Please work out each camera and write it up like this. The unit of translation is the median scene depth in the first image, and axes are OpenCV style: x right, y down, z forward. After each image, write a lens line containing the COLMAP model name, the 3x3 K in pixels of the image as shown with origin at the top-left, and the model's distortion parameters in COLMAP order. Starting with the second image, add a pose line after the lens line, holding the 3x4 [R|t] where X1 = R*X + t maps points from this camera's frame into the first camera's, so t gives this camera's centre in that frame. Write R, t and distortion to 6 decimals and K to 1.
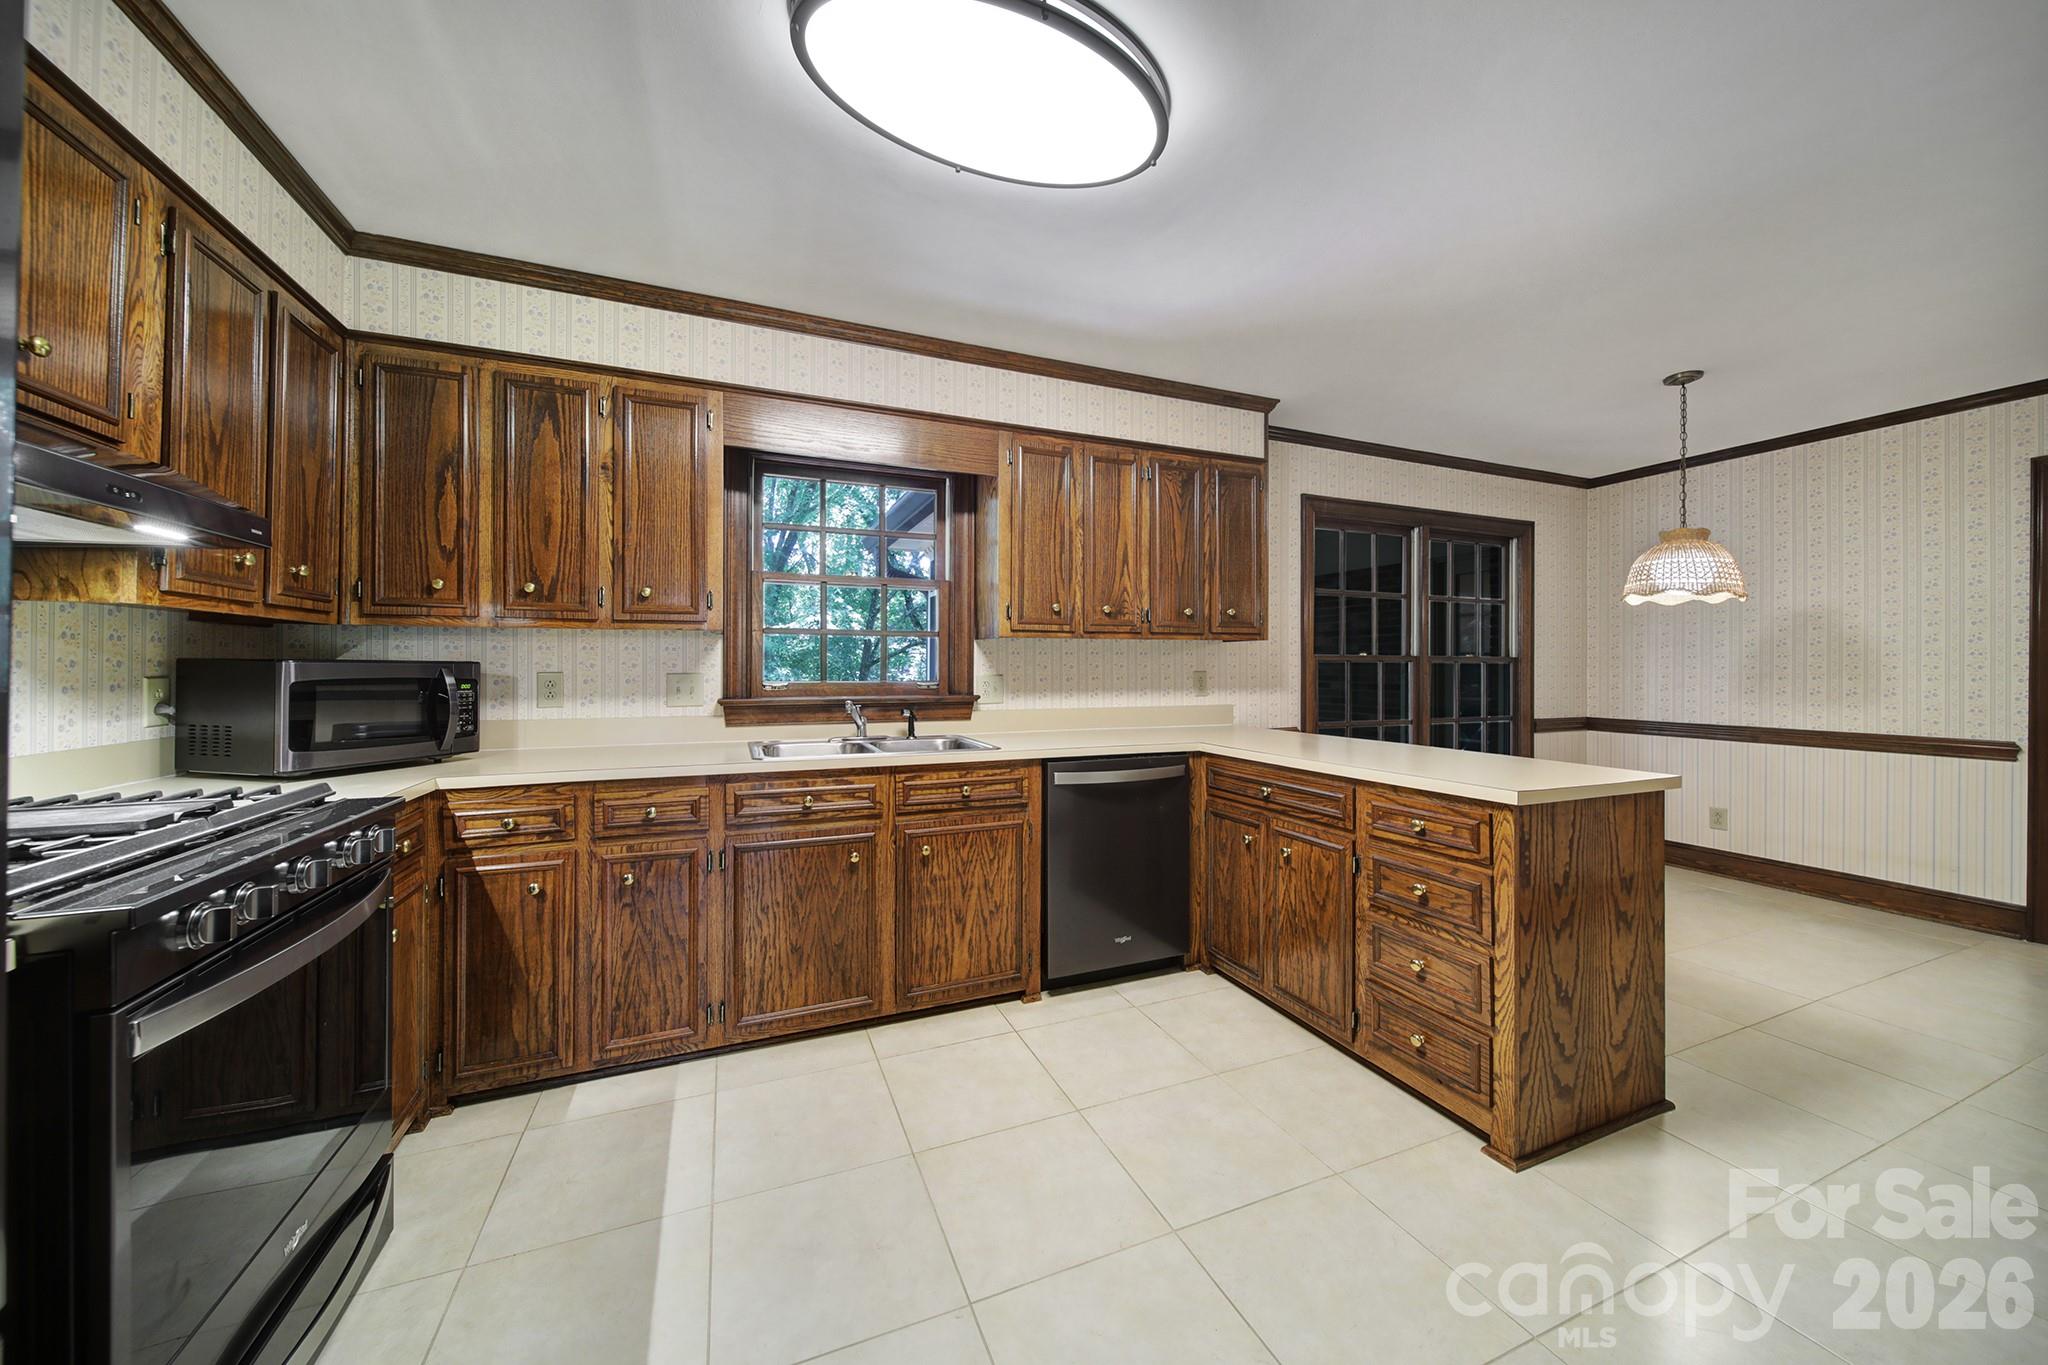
lens RADIAL K [[722.2, 0, 1029.8], [0, 722.2, 669.3], [0, 0, 1]] dist [-0.002138, -0.001078]
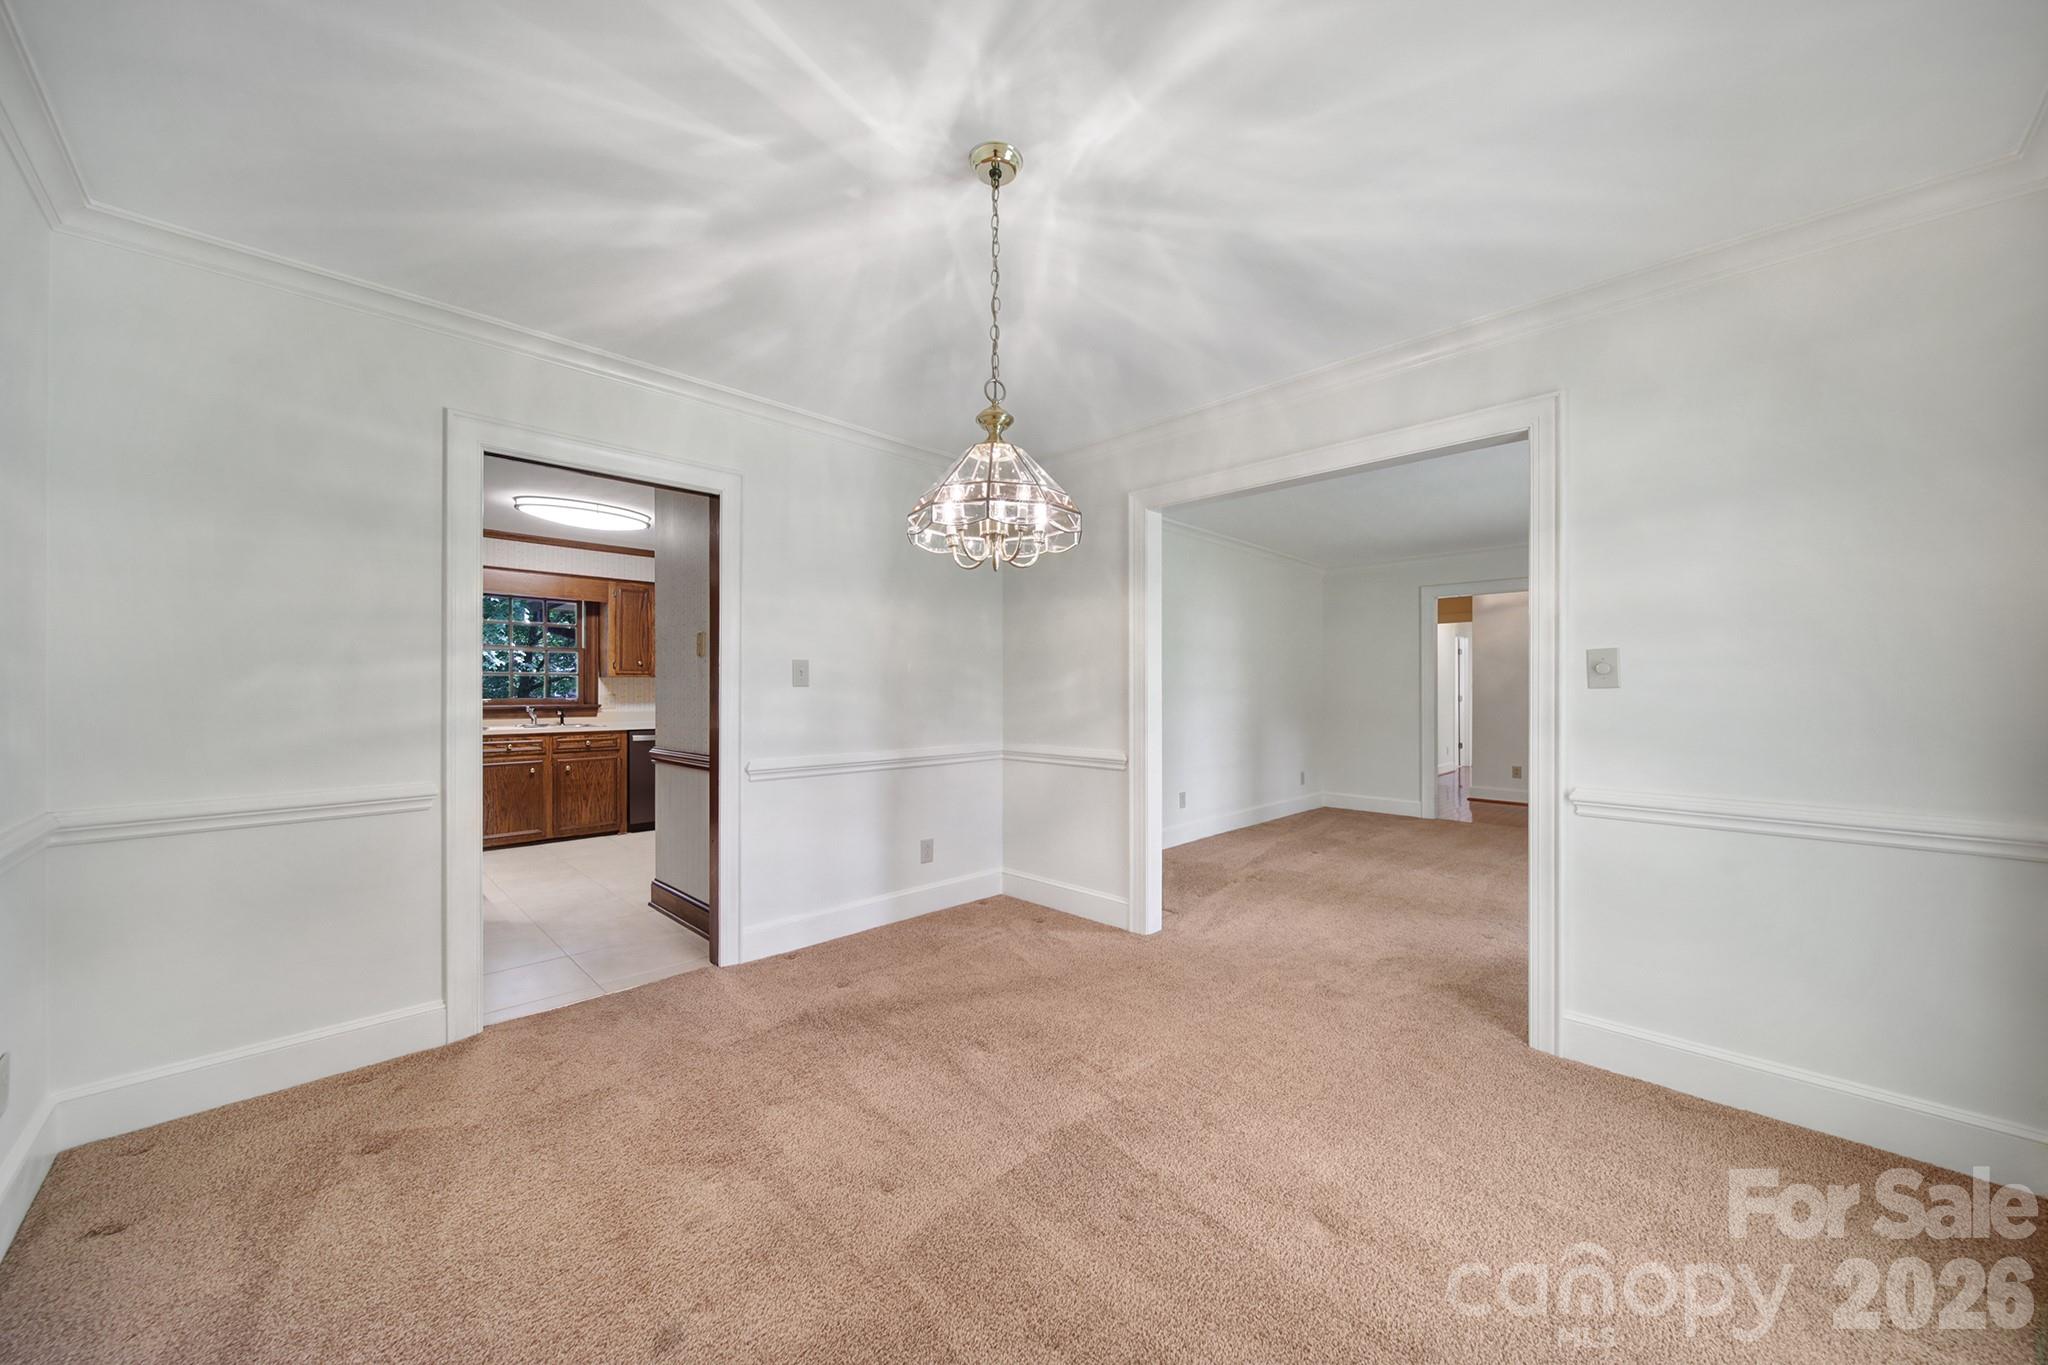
lens RADIAL K [[722.2, 0, 1022.6], [0, 722.2, 683.8], [0, 0, 1]] dist [-0.002138, -0.001078]
pose [[0.928583, -0.005967, 0.371078, 0.382400], [0.009641, 0.999921, -0.008047, 0.007968], [-0.371000, 0.011050, 0.928567, -1.836507]]
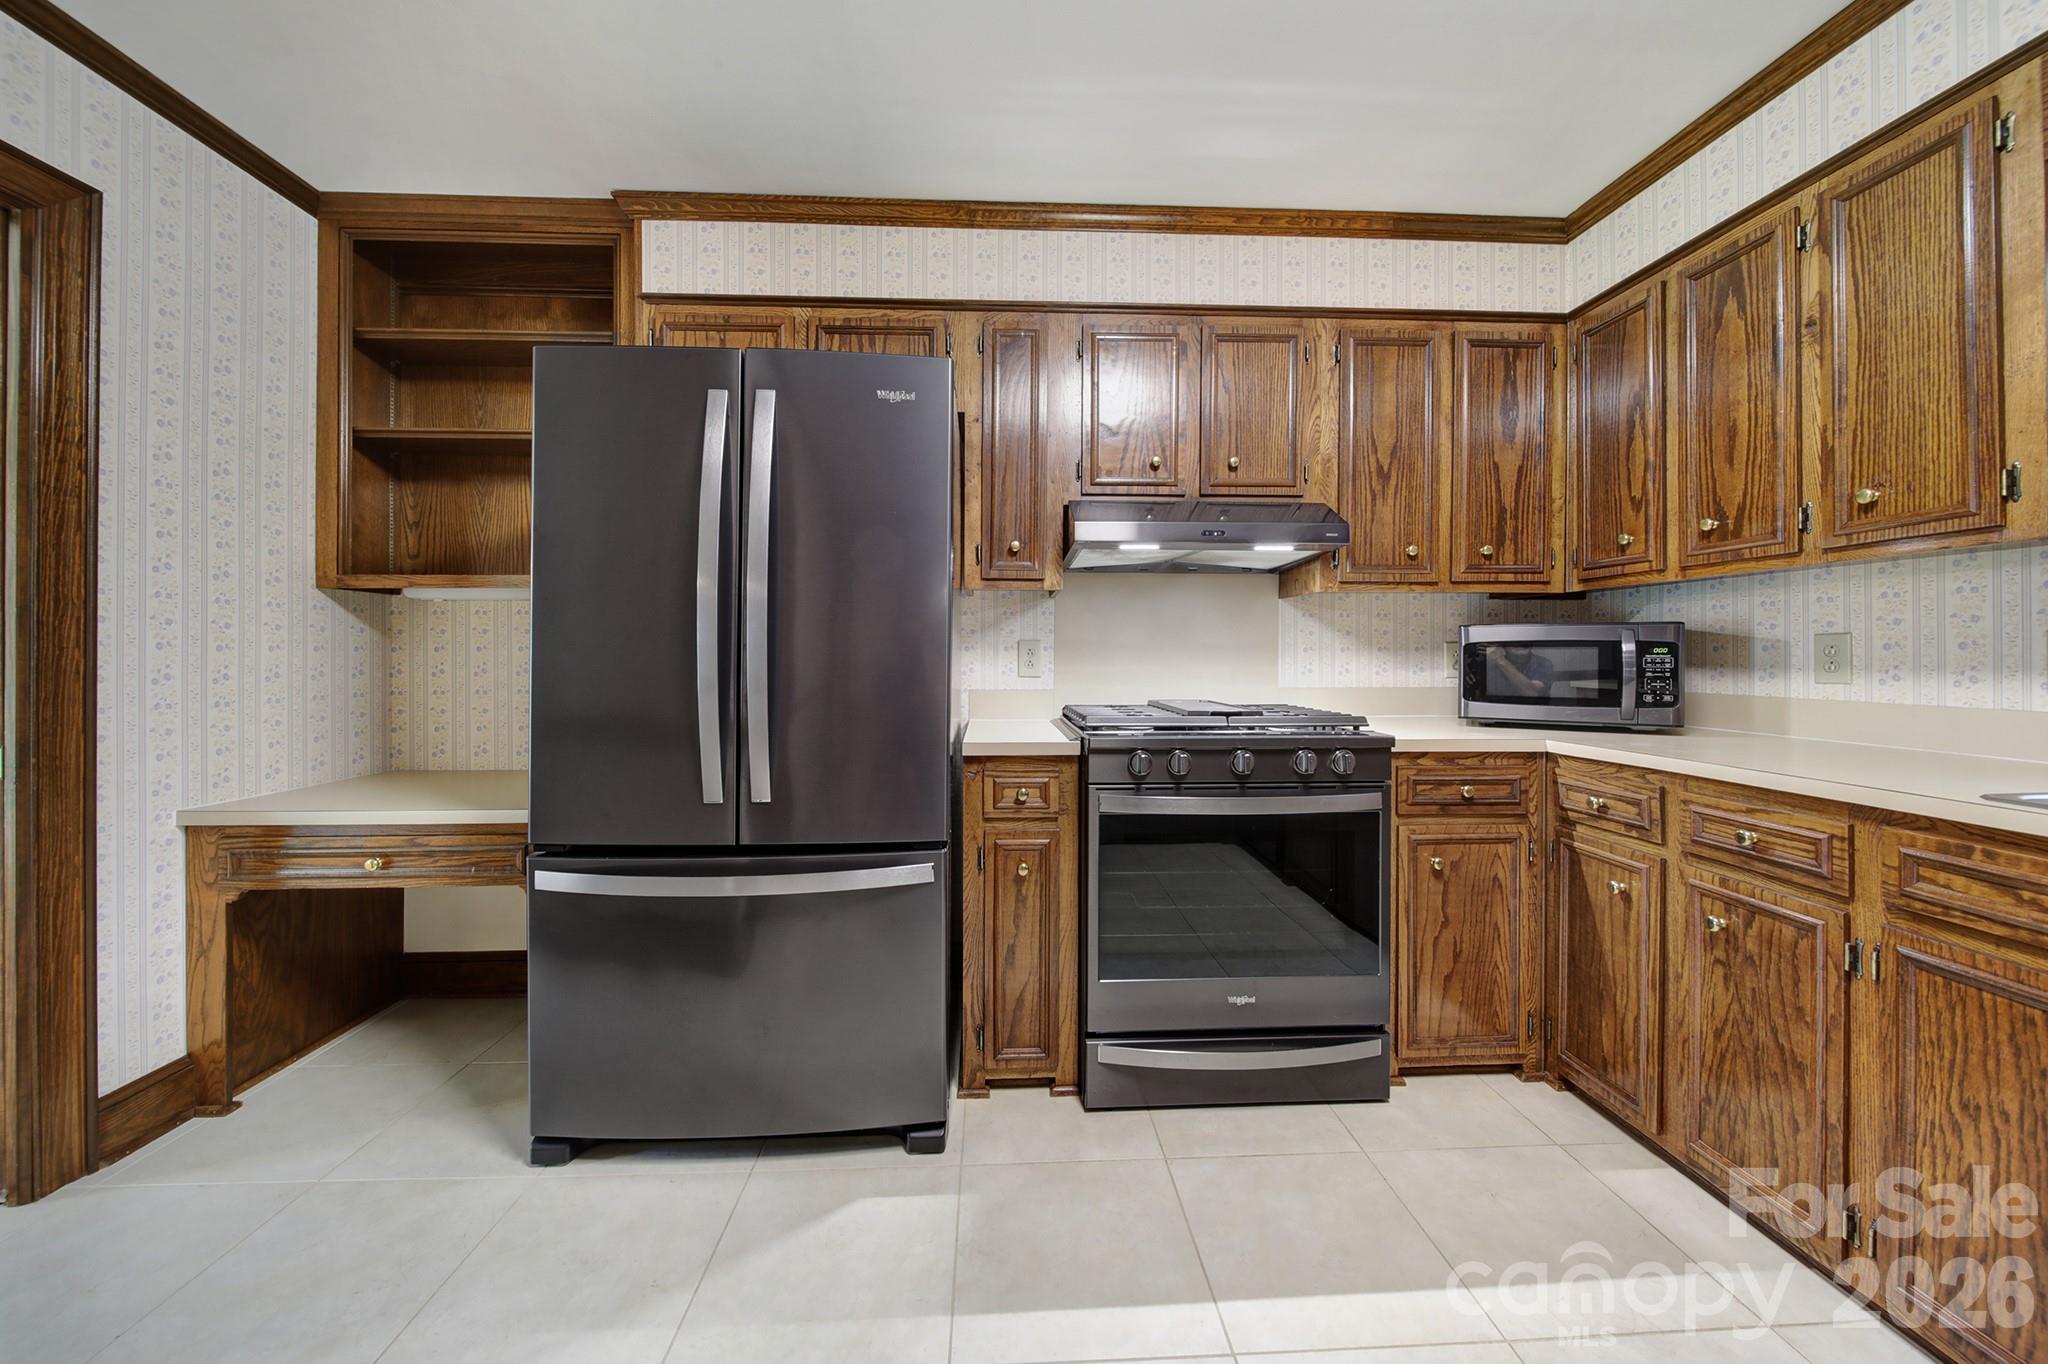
lens RADIAL K [[722.2, 0, 1014.4], [0, 722.2, 655.2], [0, 0, 1]] dist [-0.002138, -0.001078]
pose [[-0.352238, -0.001711, -0.935909, 0.301303], [-0.004061, 0.999992, -0.000300, 0.031820], [0.935902, 0.003695, -0.352242, 0.557020]]
